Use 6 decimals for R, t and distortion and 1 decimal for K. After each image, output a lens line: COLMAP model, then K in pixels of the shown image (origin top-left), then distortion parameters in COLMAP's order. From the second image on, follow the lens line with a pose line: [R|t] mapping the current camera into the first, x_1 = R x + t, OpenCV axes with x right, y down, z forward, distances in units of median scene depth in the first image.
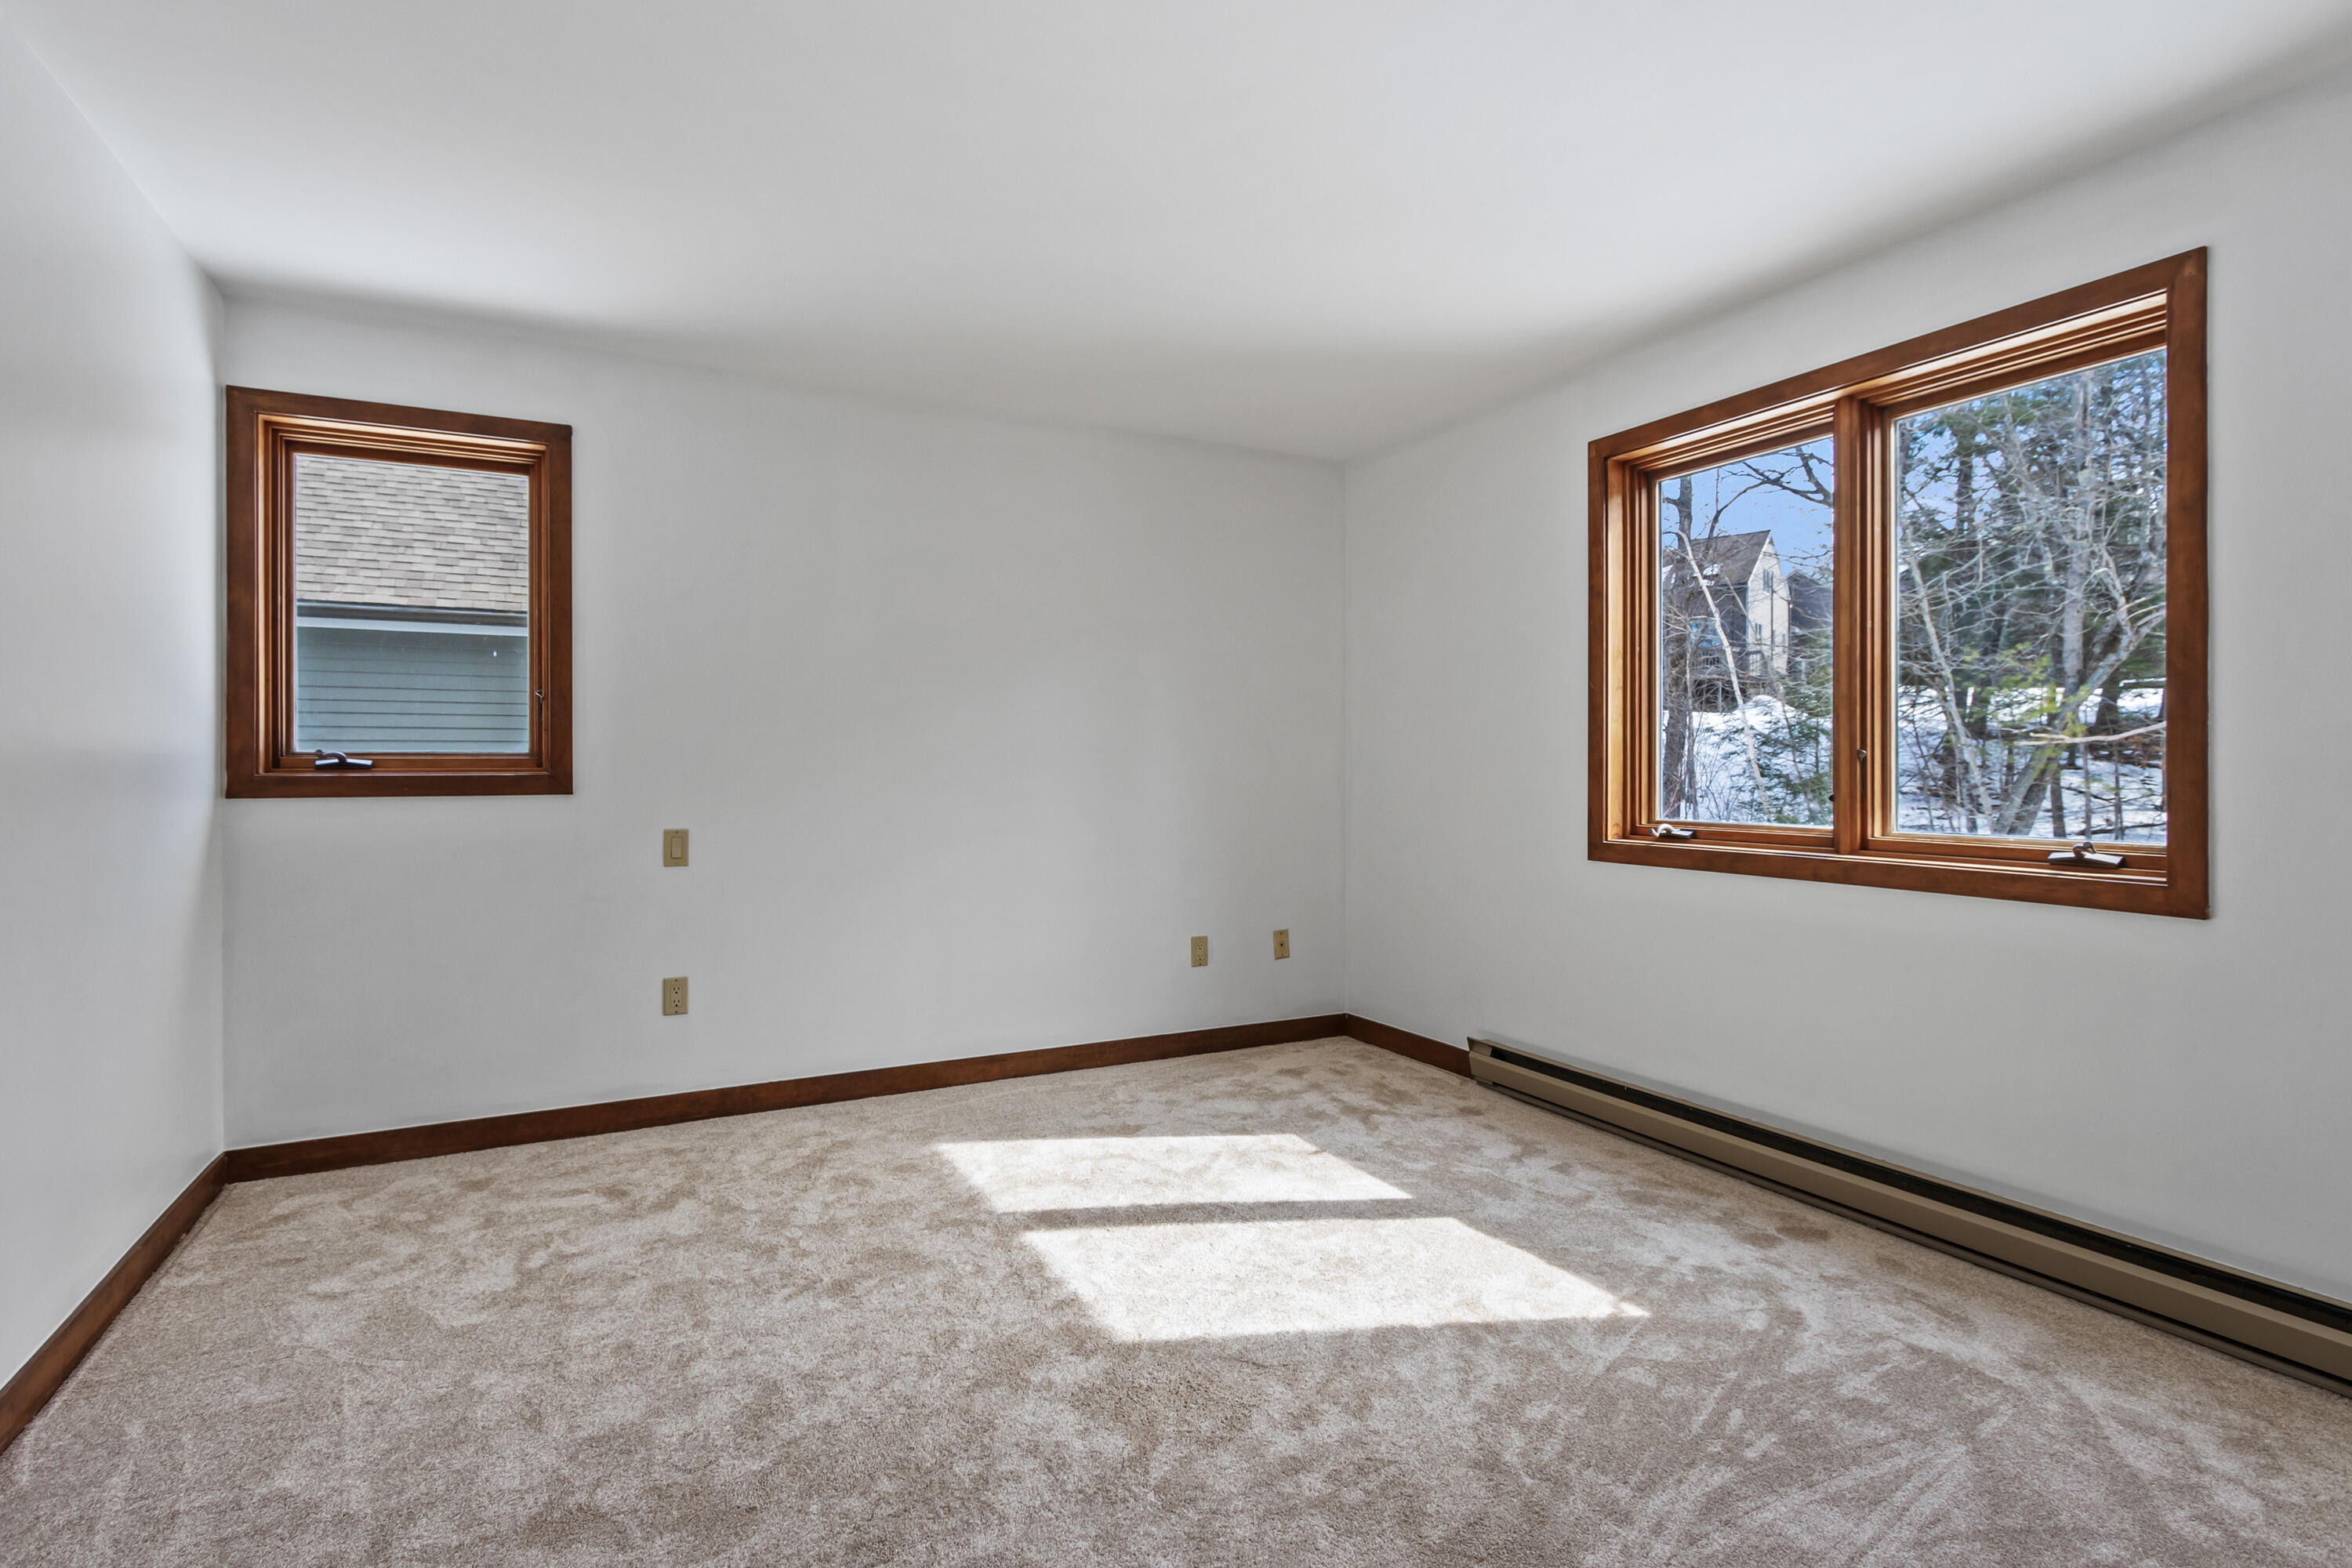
lens RADIAL K [[1166.8, 0, 1155.5], [0, 1166.8, 772.4], [0, 0, 1]] dist [0.006094, -0.000208]
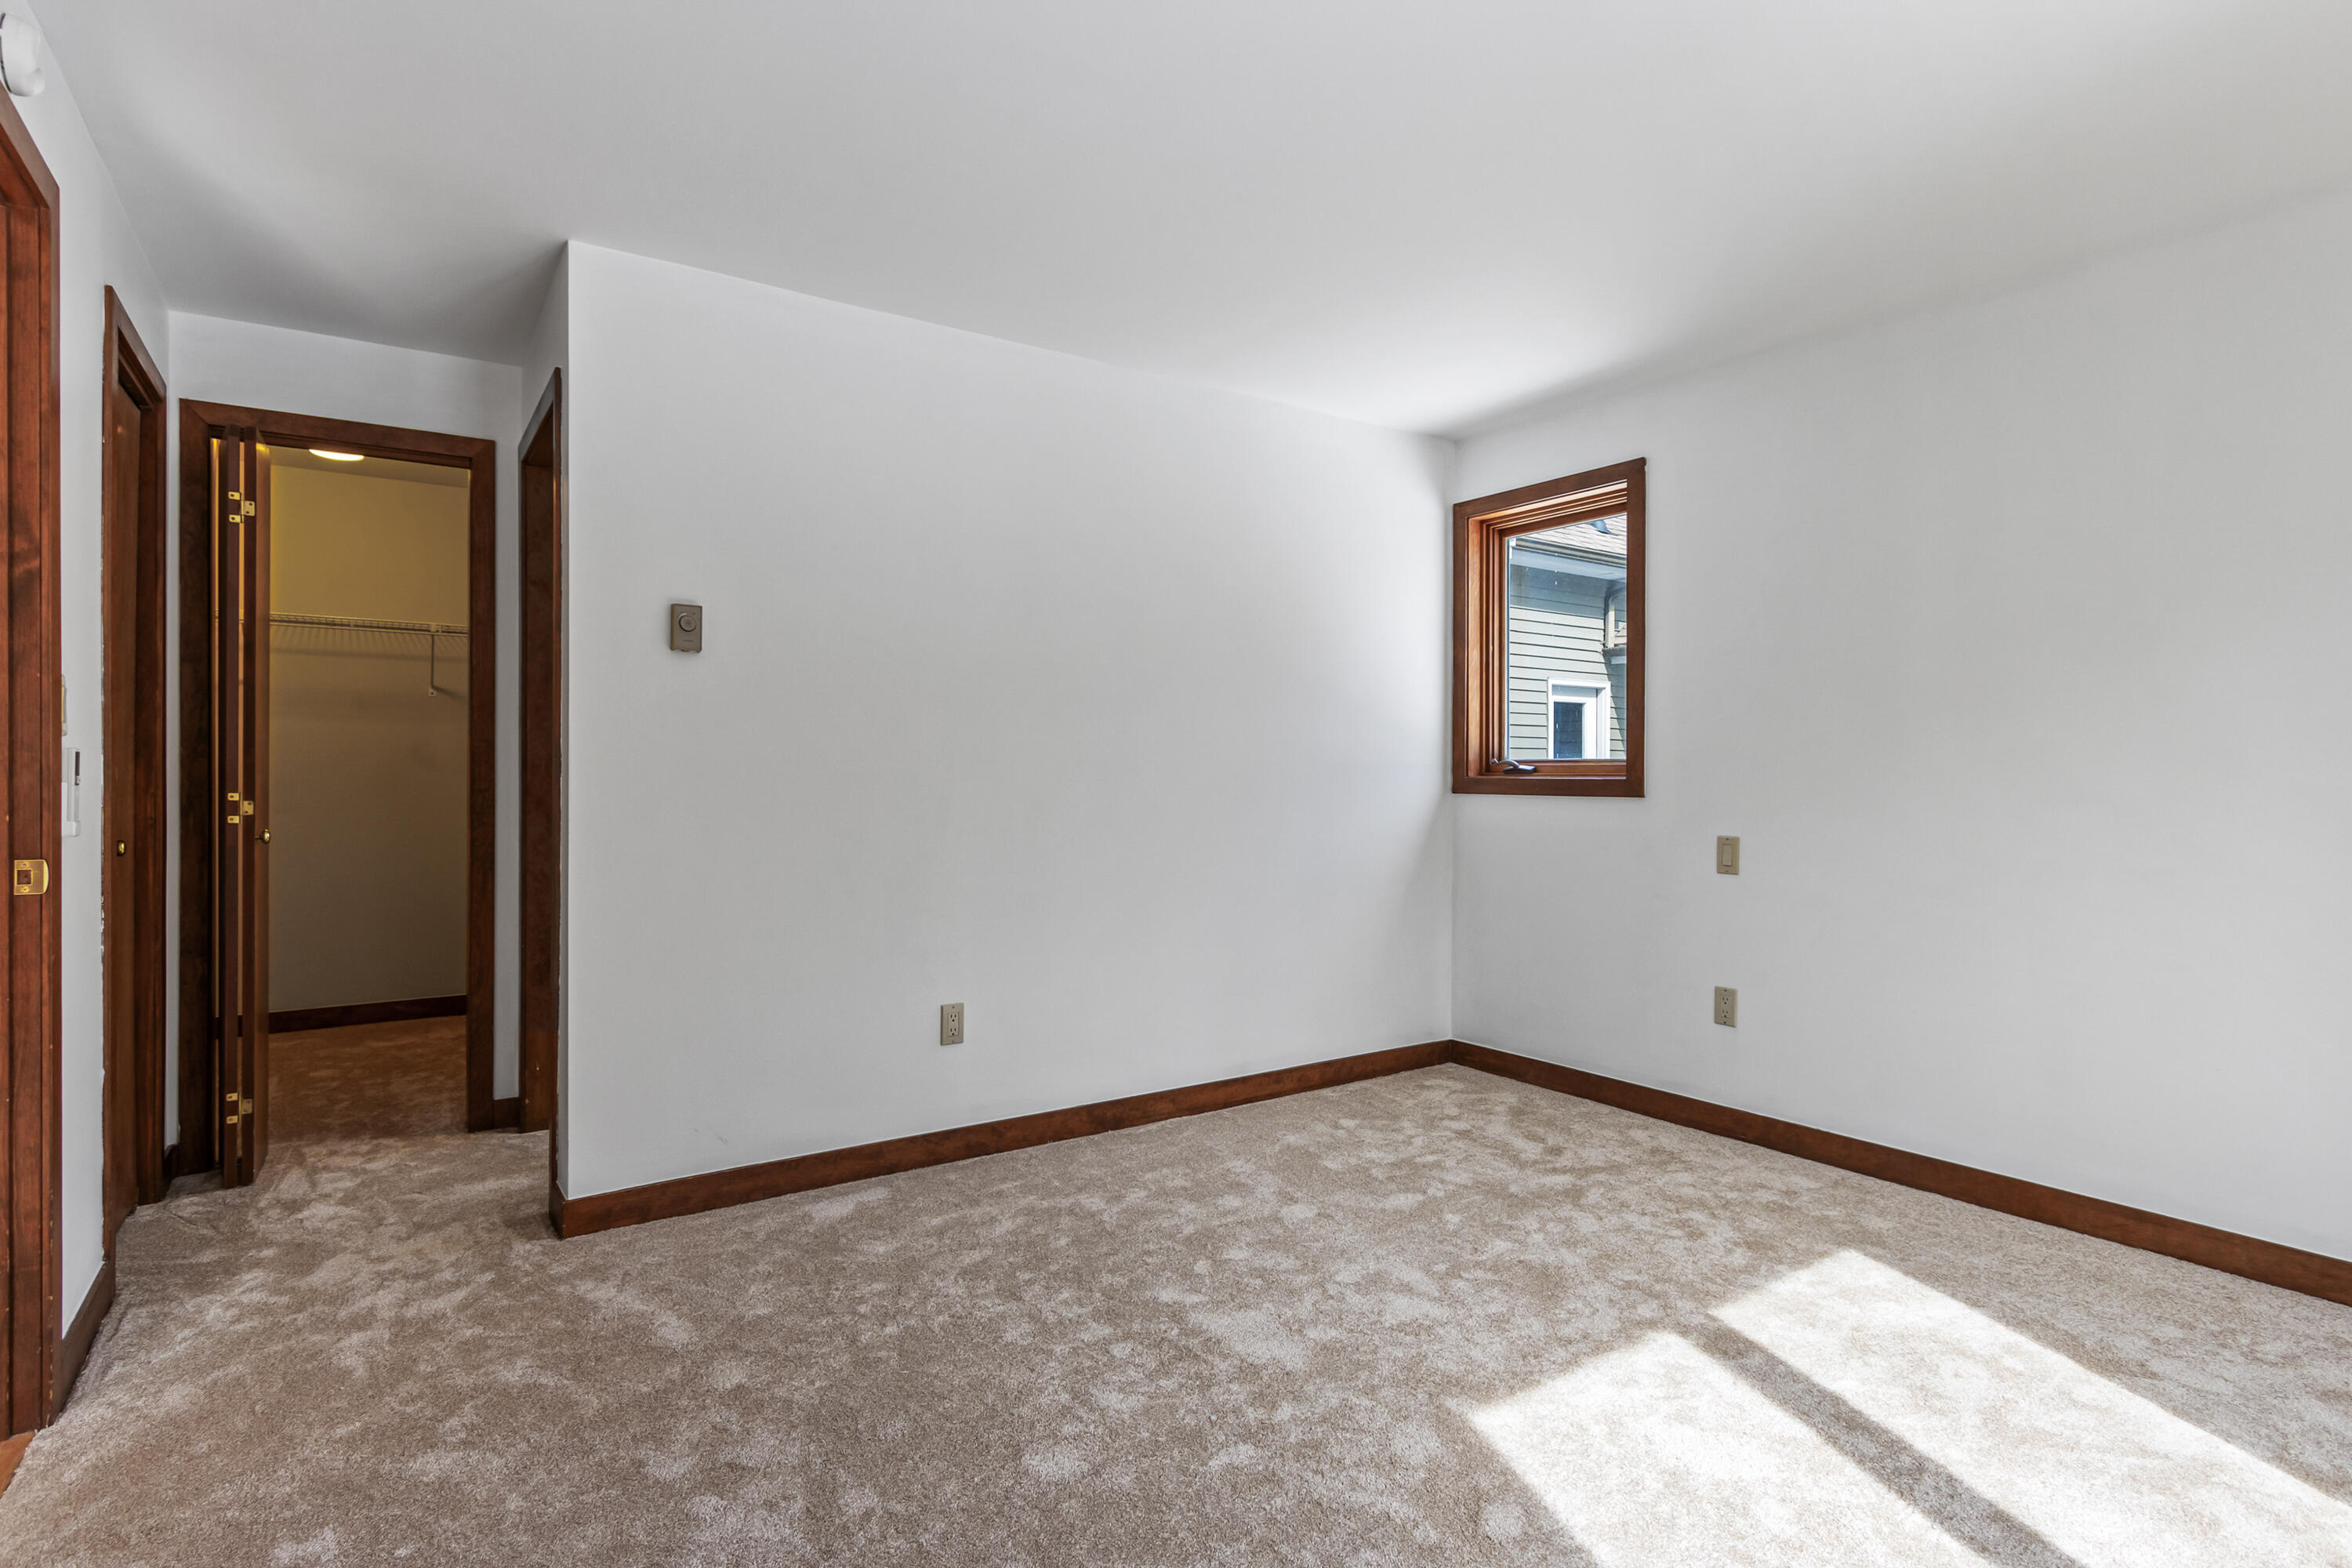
lens RADIAL K [[1166.8, 0, 1158.2], [0, 1166.8, 784.1], [0, 0, 1]] dist [0.006094, -0.000208]
pose [[0.127132, 0.011878, -0.991815, 0.565368], [-0.014174, 0.999848, 0.010158, 0.001745], [0.991785, 0.012767, 0.127281, 0.453537]]
